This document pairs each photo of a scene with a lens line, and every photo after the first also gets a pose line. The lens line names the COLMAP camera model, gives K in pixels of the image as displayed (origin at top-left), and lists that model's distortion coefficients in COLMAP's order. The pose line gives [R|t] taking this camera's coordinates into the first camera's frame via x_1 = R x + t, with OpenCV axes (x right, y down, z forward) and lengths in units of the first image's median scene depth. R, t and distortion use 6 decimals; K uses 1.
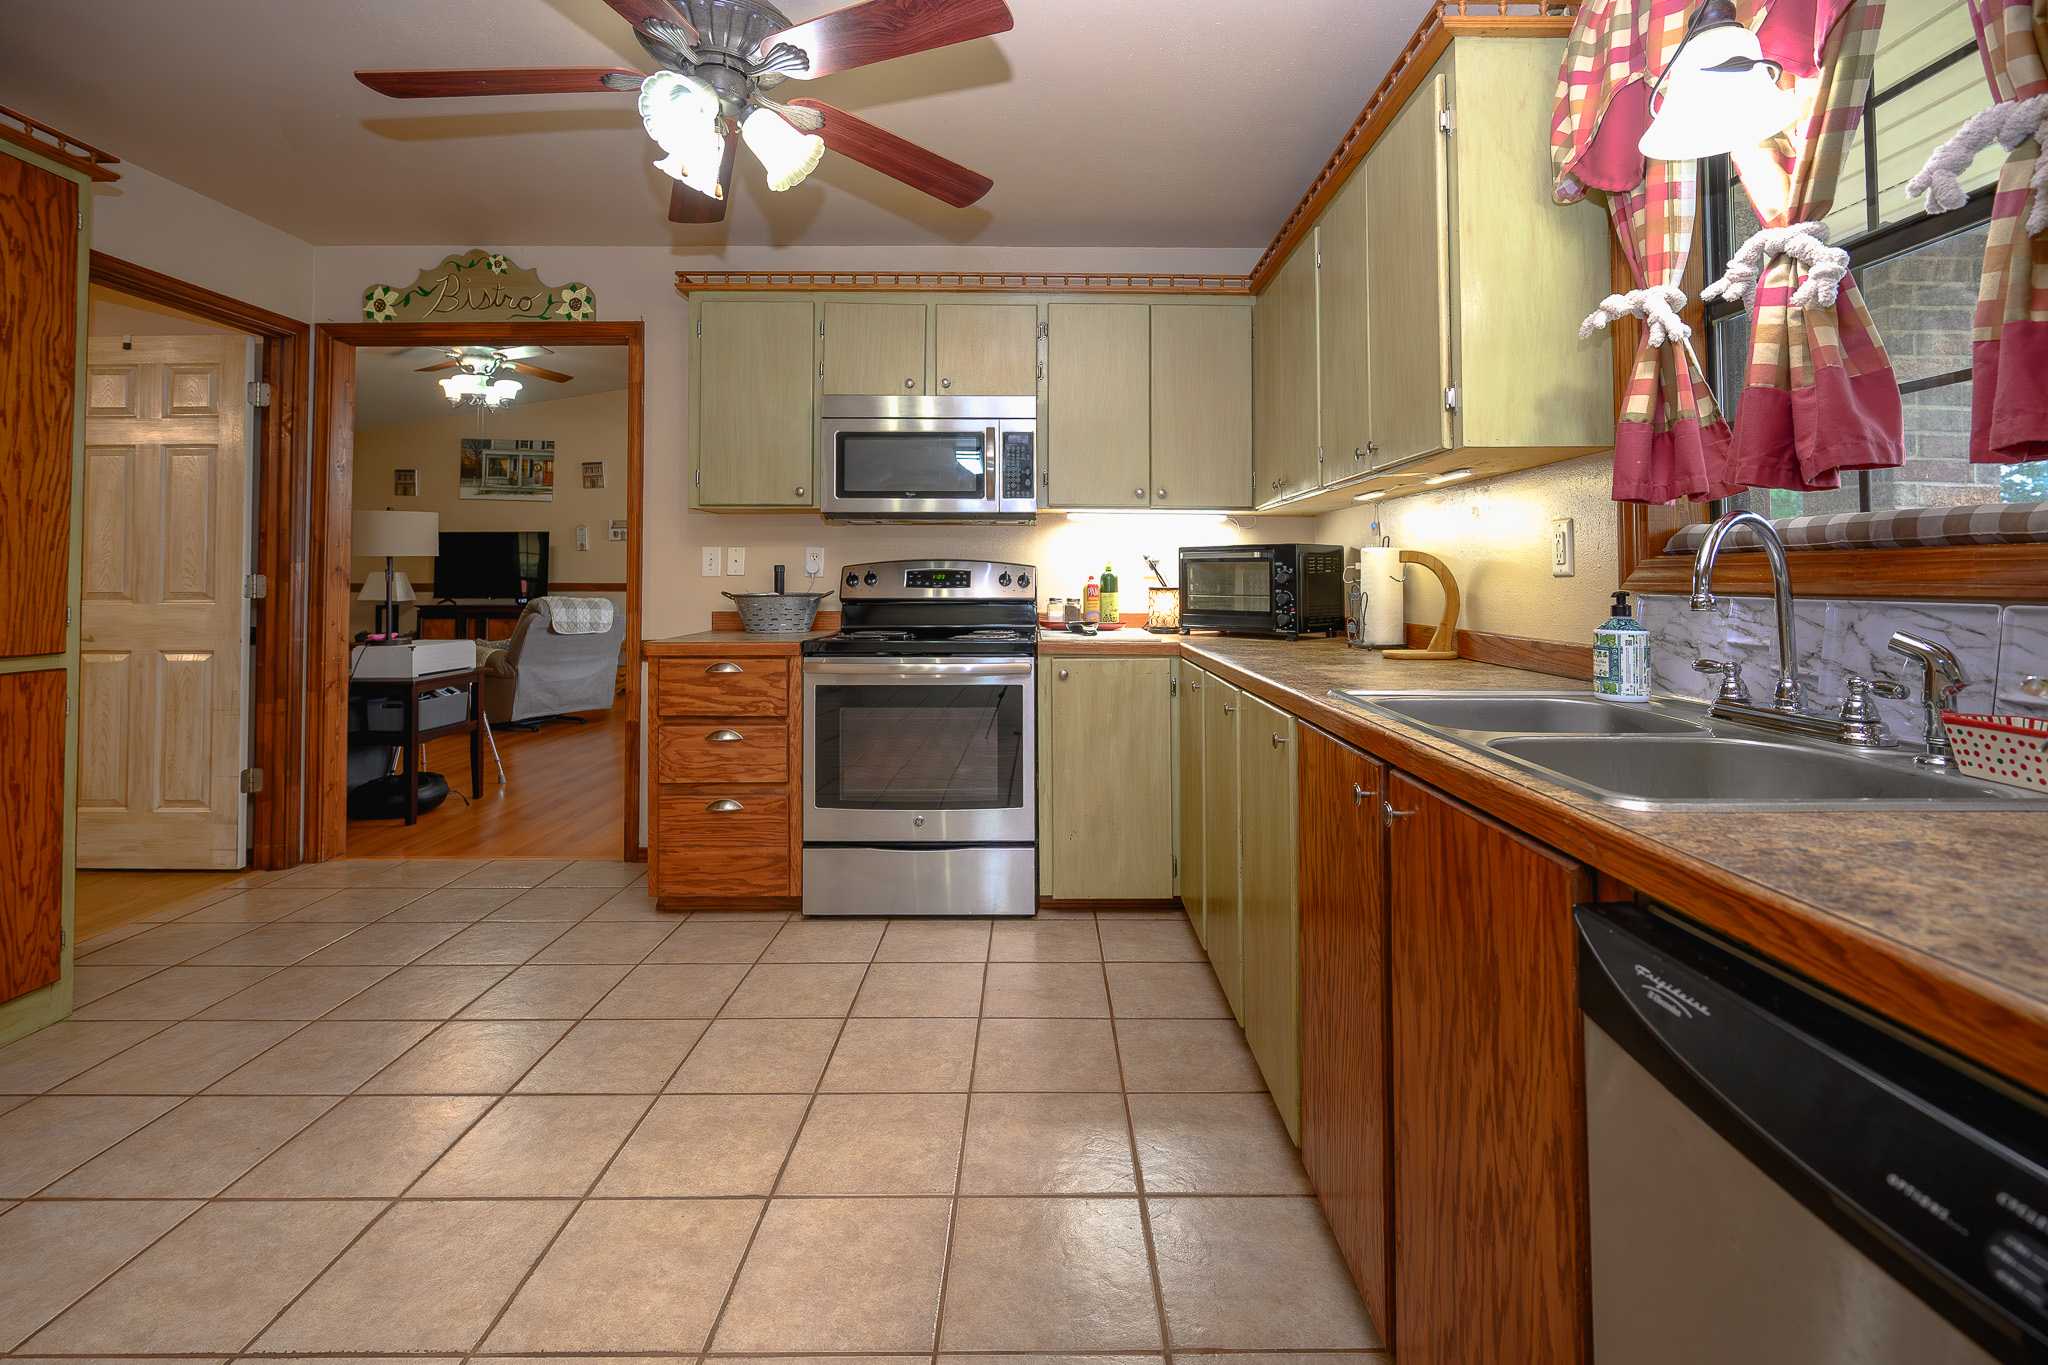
lens RADIAL K [[919.7, 0, 1059.2], [0, 919.7, 553.4], [0, 0, 1]] dist [-0.001959, -0.000379]
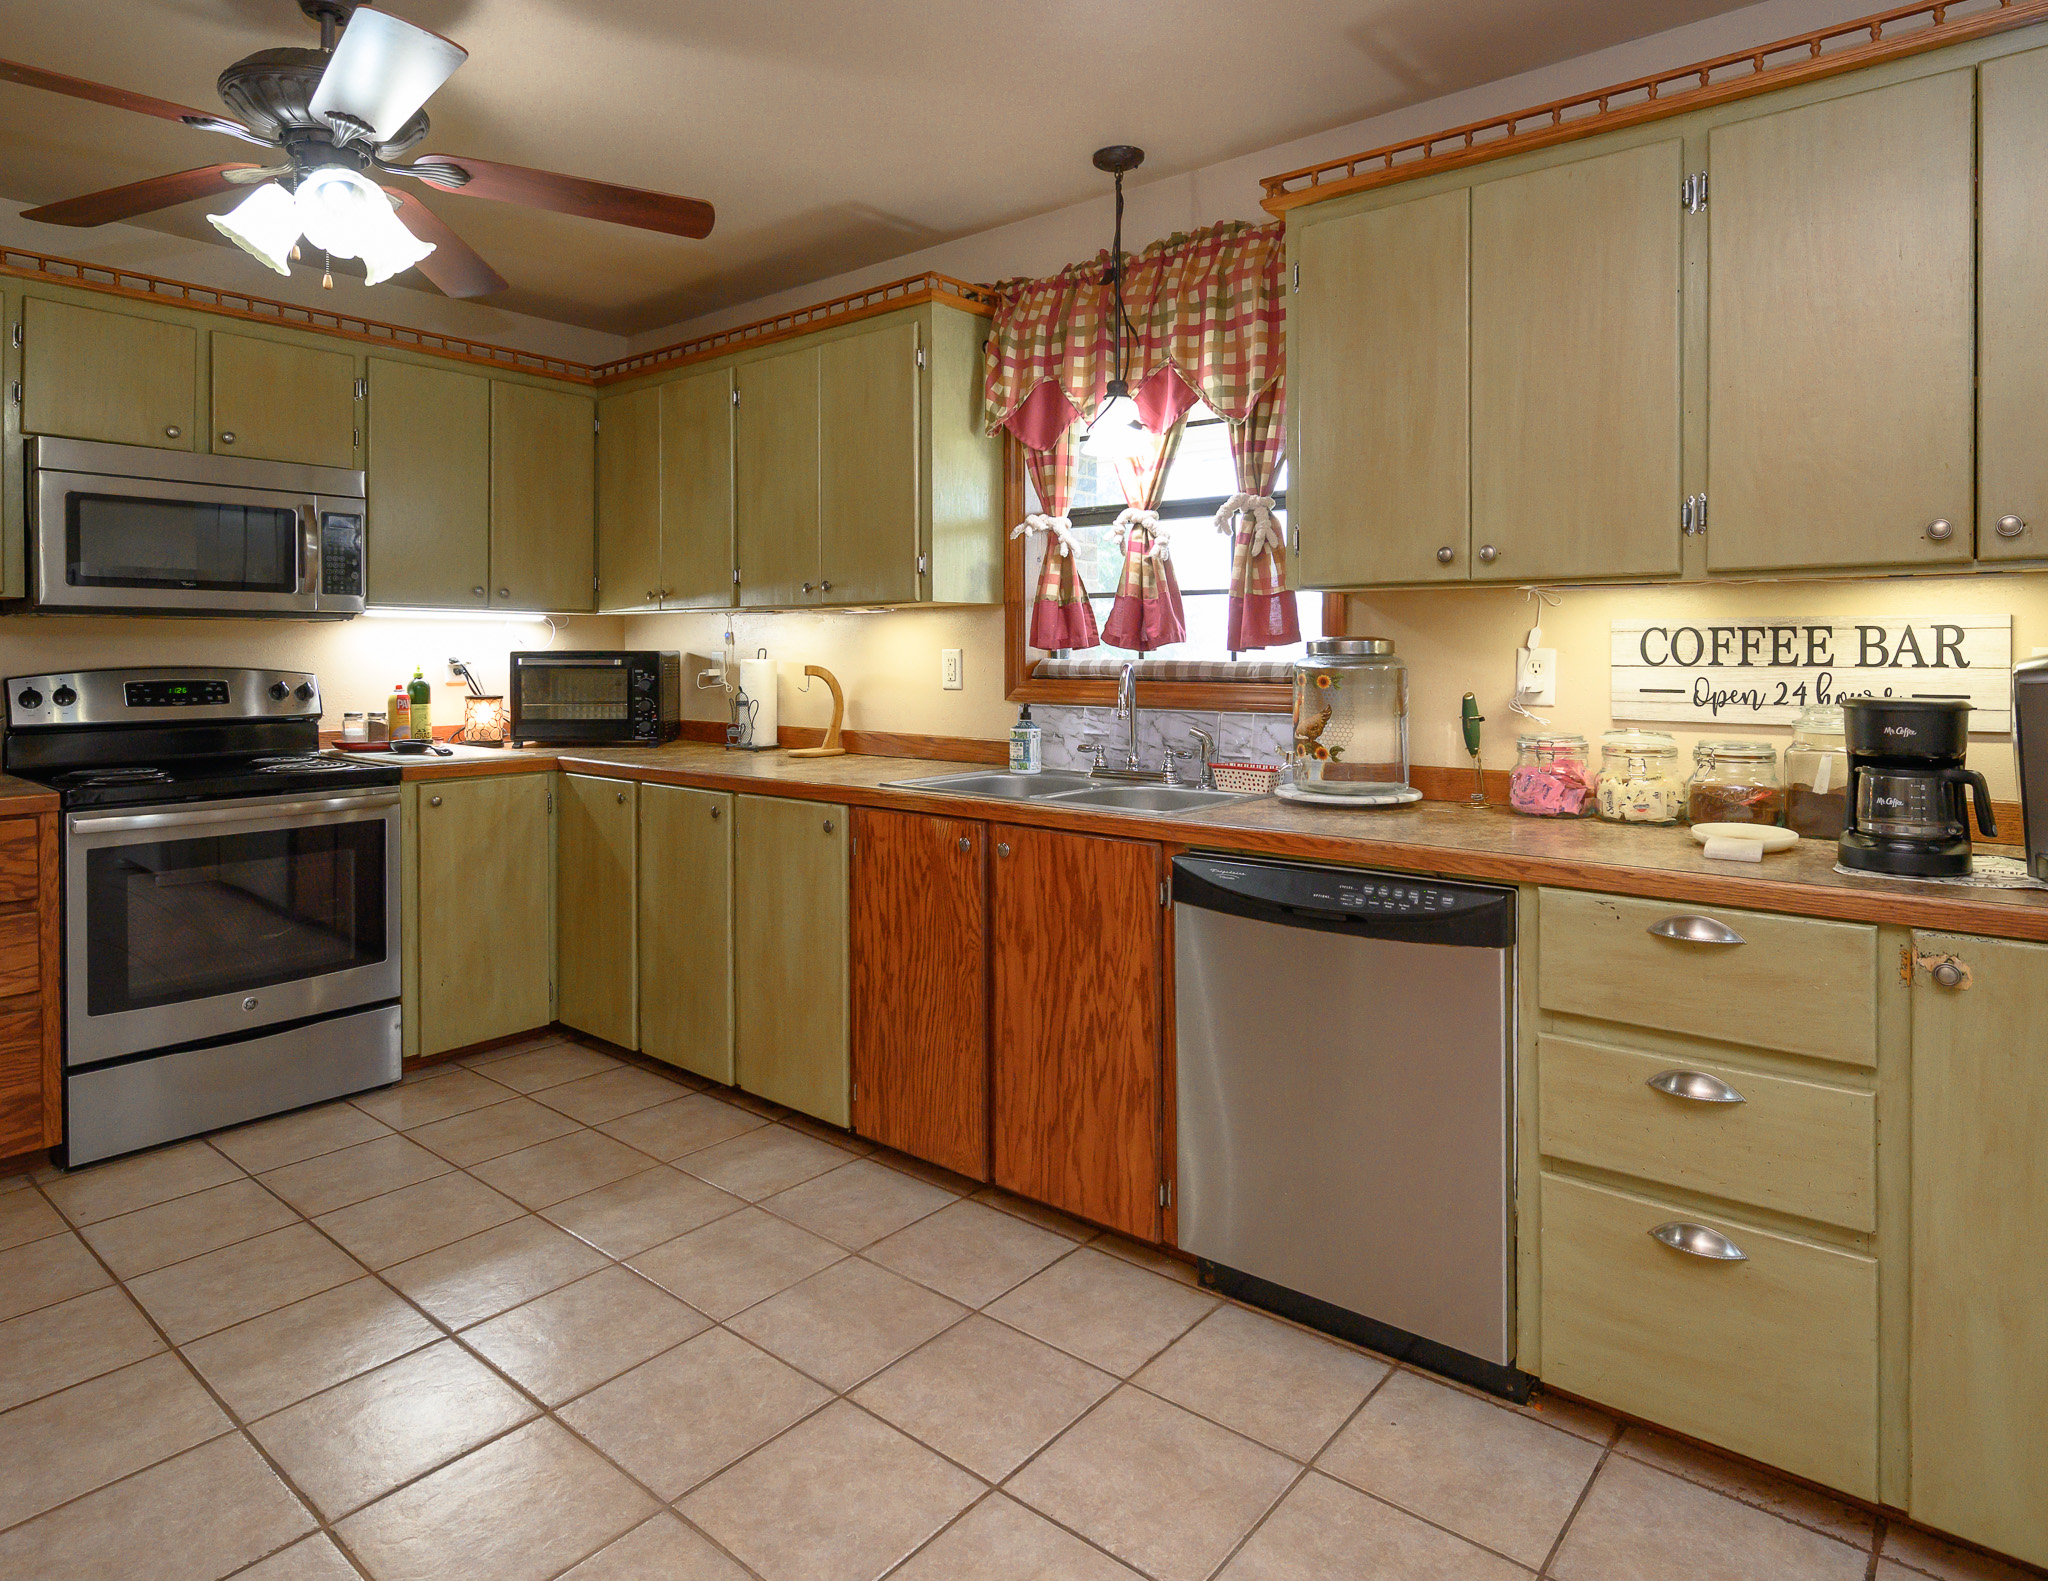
lens RADIAL K [[1207.4, 0, 1017.0], [0, 1207.4, 660.5], [0, 0, 1]] dist [-0.001315, -0.001211]
pose [[0.649044, -0.007080, 0.760718, -0.634844], [-0.021314, 0.999395, 0.027487, -0.058423], [-0.760452, -0.034054, 0.648500, -0.207570]]
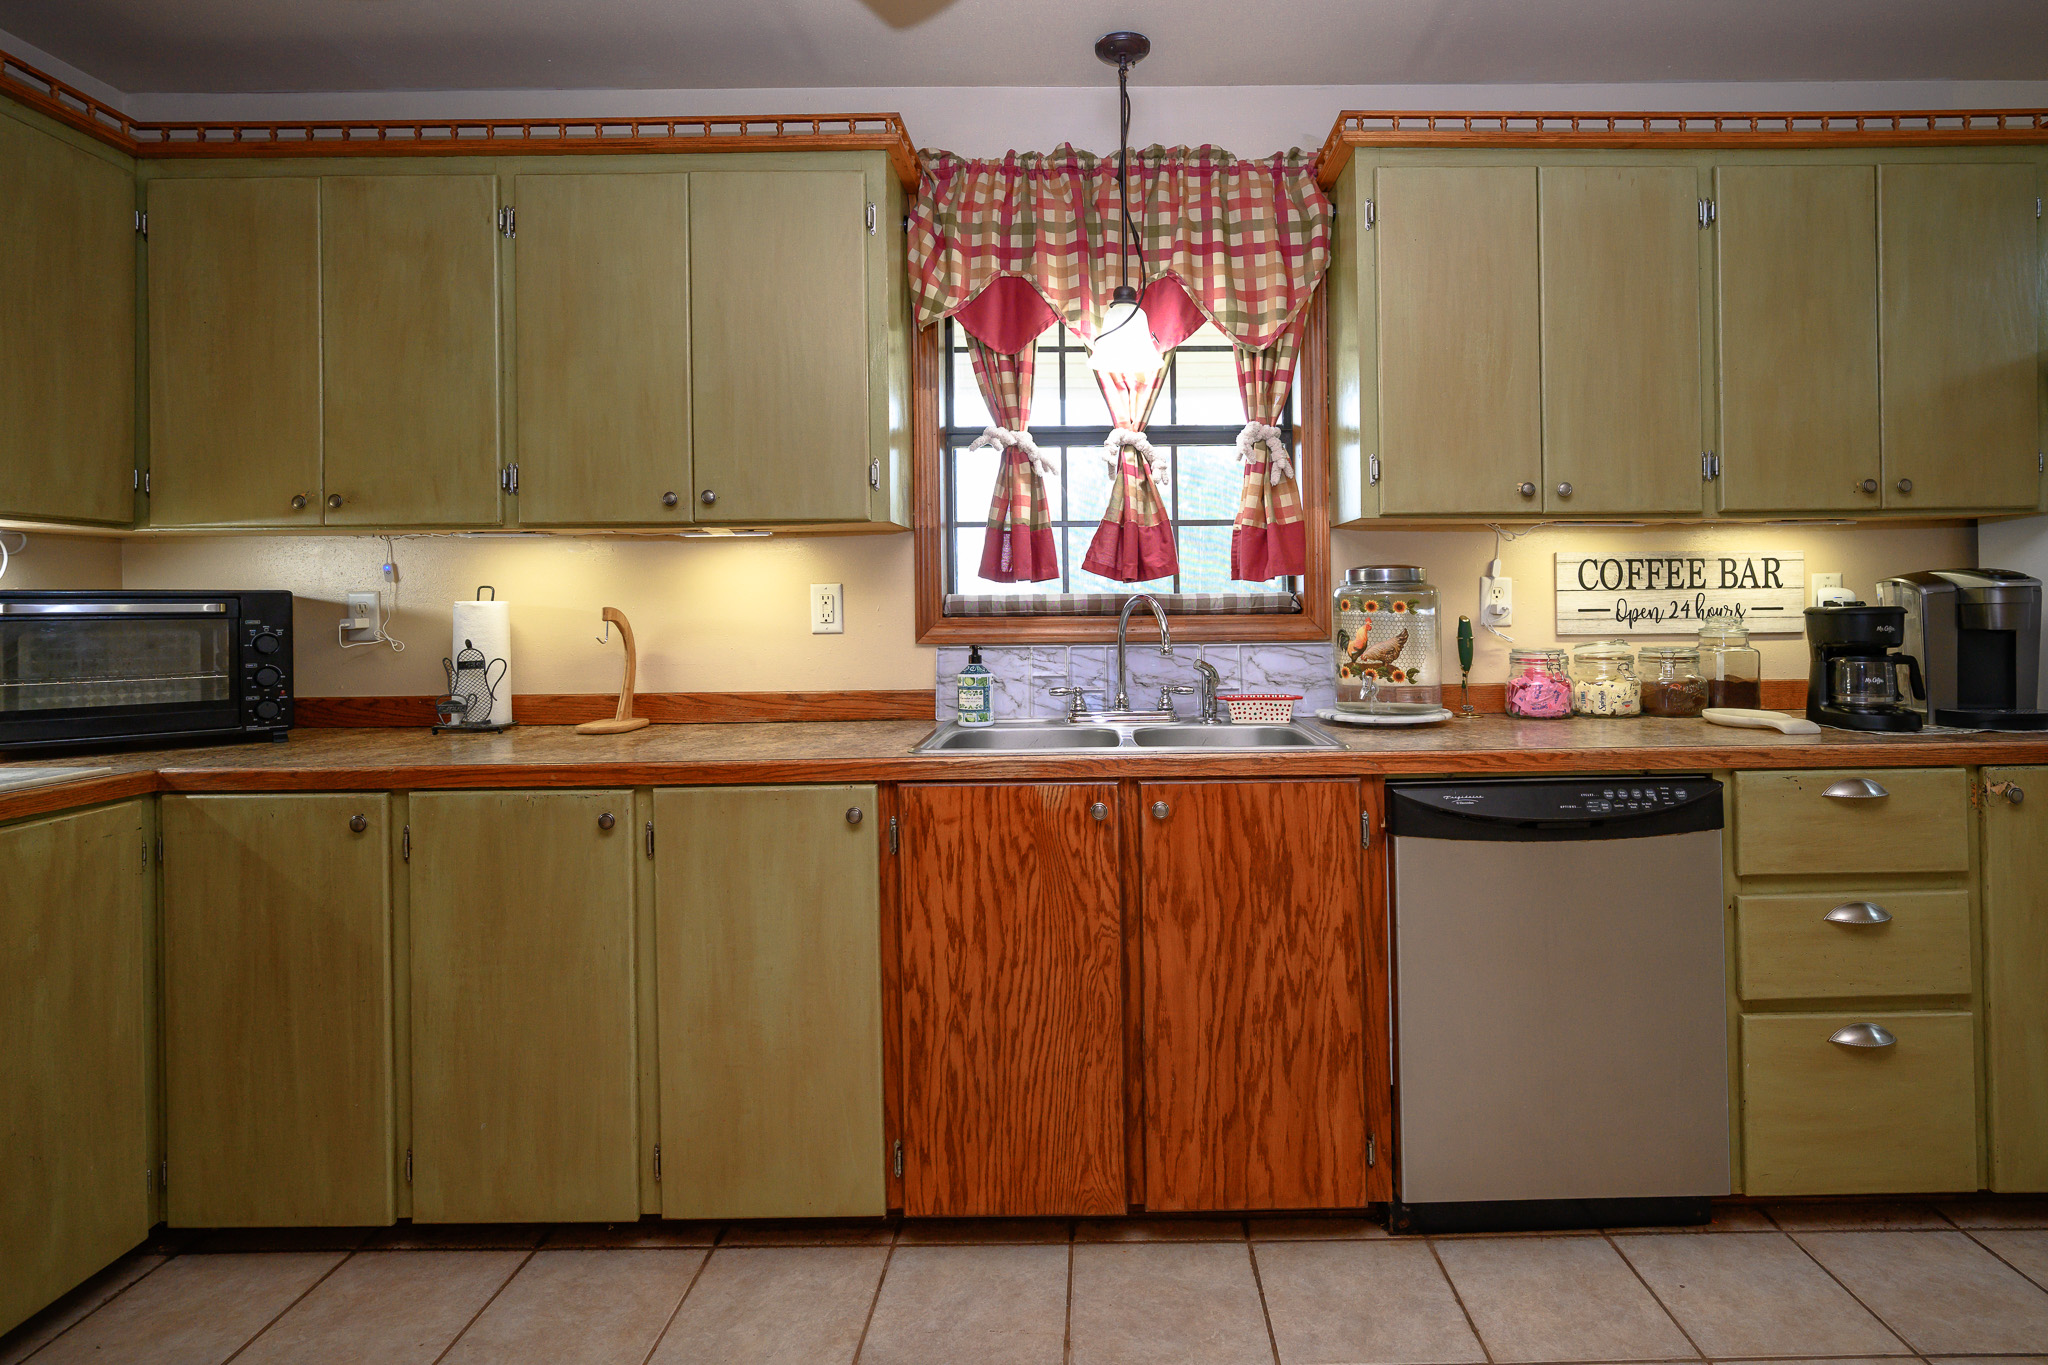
lens RADIAL K [[1078.8, 0, 1115.9], [0, 1078.8, 598.3], [0, 0, 1]] dist [-0.001241, -0.000214]
pose [[0.003110, 0.004324, 0.999986, -0.640464], [-0.017361, 0.999840, -0.004269, -0.015769], [-0.999844, -0.017348, 0.003184, 0.530477]]
